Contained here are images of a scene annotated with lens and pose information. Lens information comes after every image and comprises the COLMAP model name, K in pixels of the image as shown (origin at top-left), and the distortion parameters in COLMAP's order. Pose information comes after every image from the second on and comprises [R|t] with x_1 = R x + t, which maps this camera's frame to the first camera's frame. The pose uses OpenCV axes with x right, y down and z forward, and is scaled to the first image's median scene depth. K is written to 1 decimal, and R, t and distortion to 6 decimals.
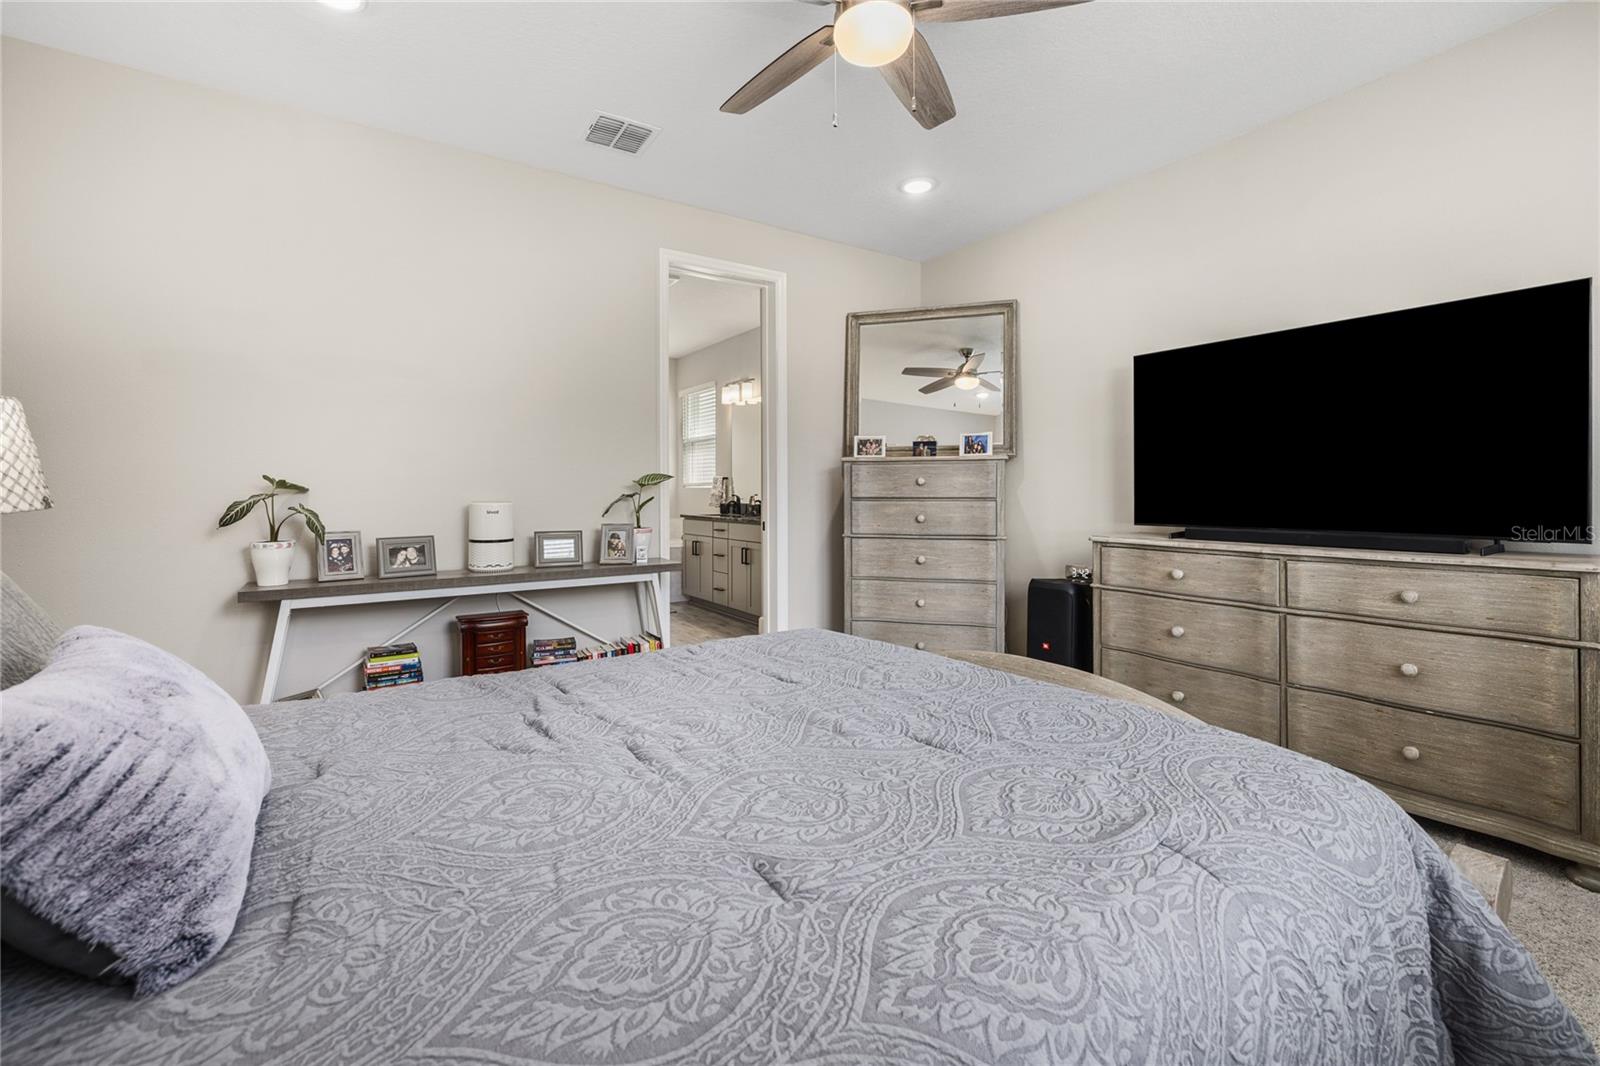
lens RADIAL K [[679.6, 0, 790.5], [0, 679.6, 500.6], [0, 0, 1]] dist [0.000361, 0.000282]
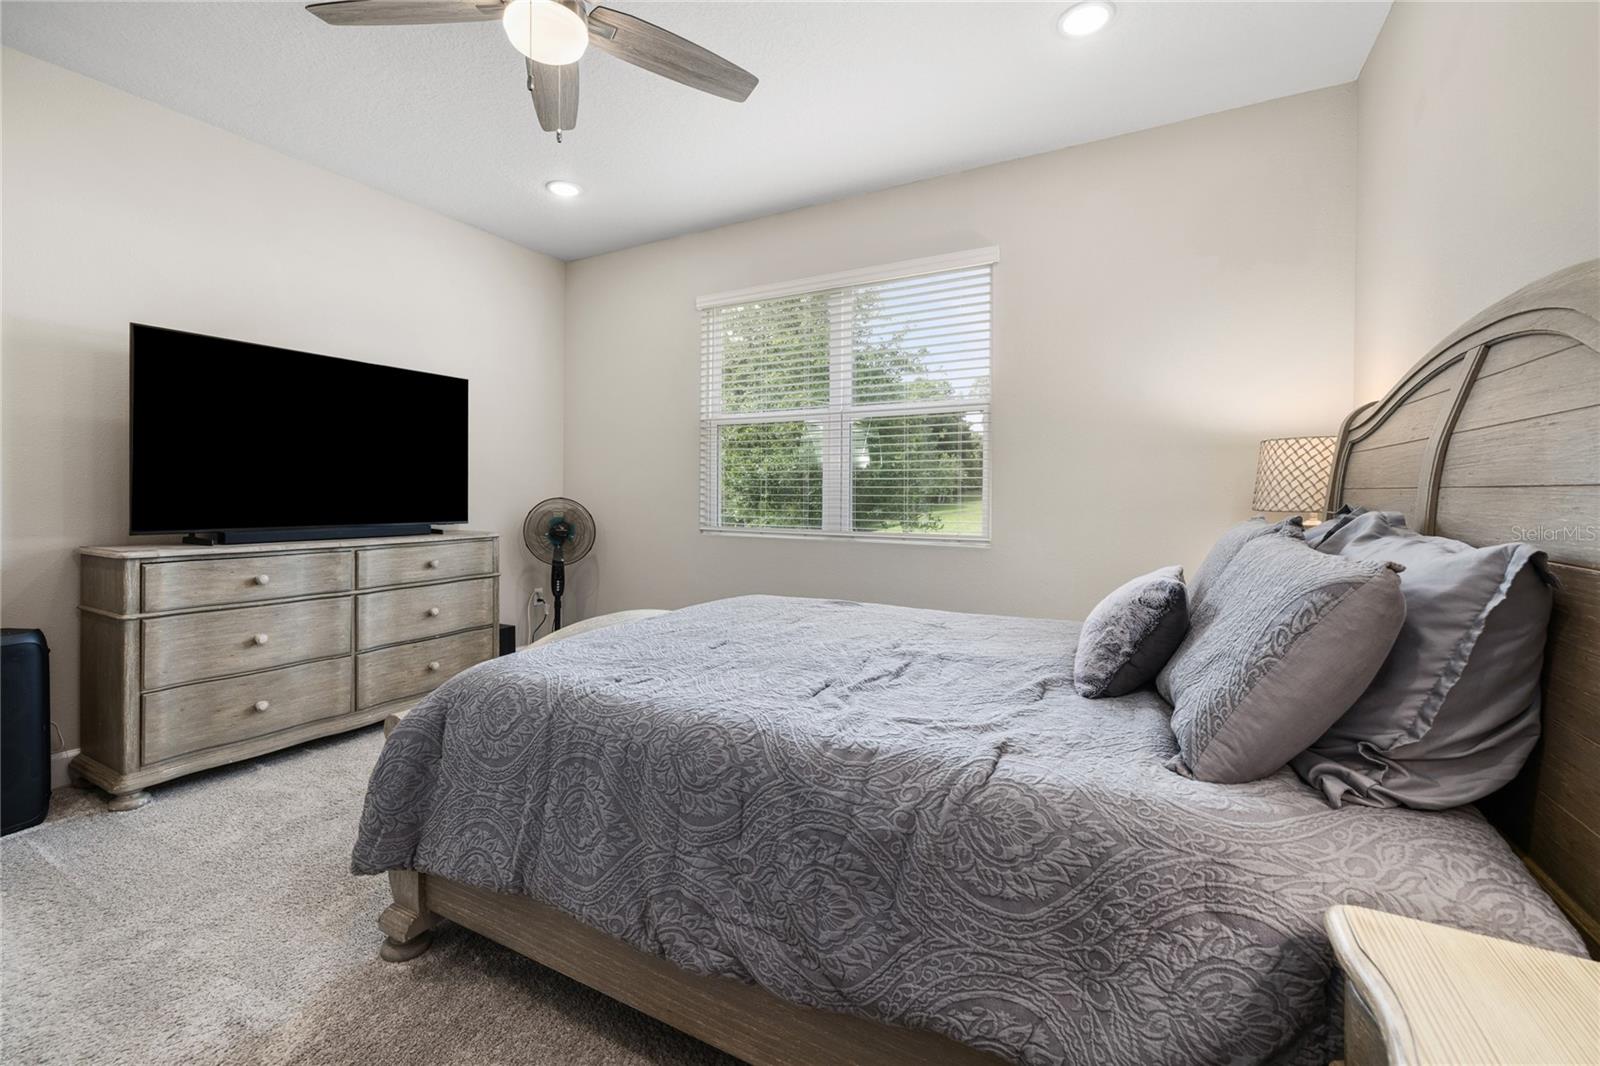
lens RADIAL K [[679.6, 0, 790.5], [0, 679.6, 500.6], [0, 0, 1]] dist [0.000361, 0.000282]
pose [[-0.458612, -0.006150, 0.888616, -0.632781], [0.007406, 0.999915, 0.010743, -0.008656], [-0.888606, 0.011508, -0.458527, 0.774703]]
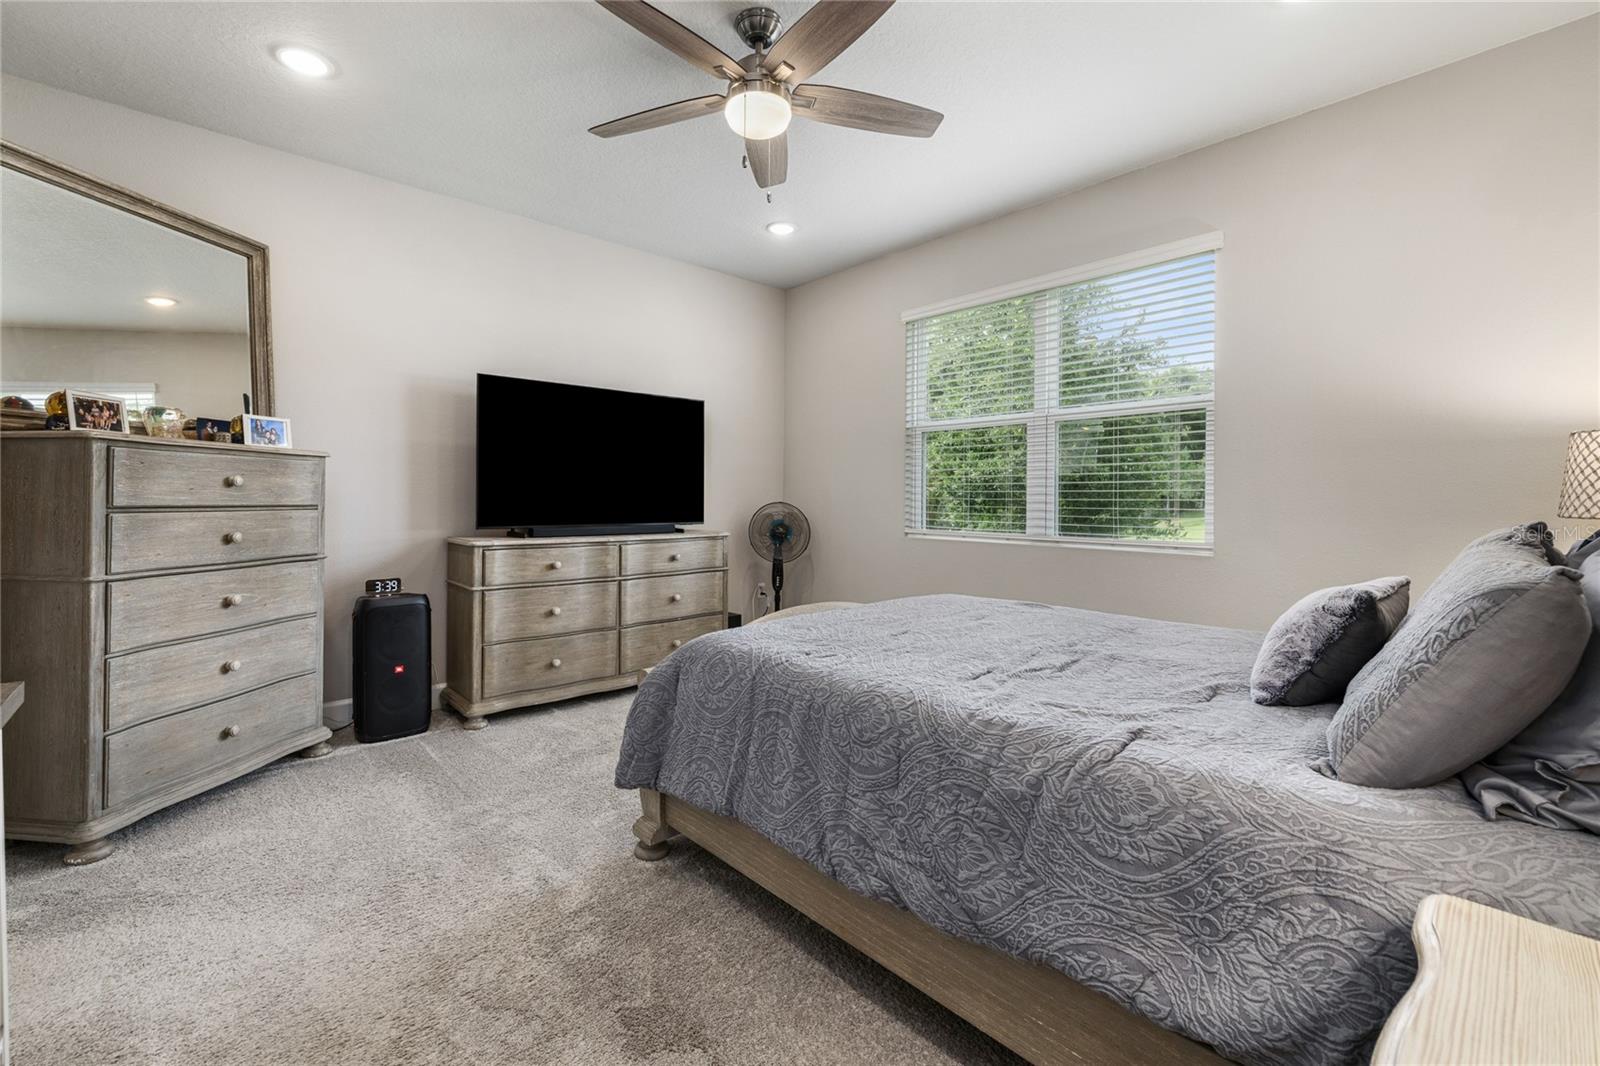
lens RADIAL K [[679.6, 0, 790.5], [0, 679.6, 500.6], [0, 0, 1]] dist [0.000361, 0.000282]
pose [[-0.150151, 0.000373, 0.988663, -0.729886], [0.008543, 0.999963, 0.000920, -0.007632], [-0.988626, 0.008584, -0.150149, 0.762450]]
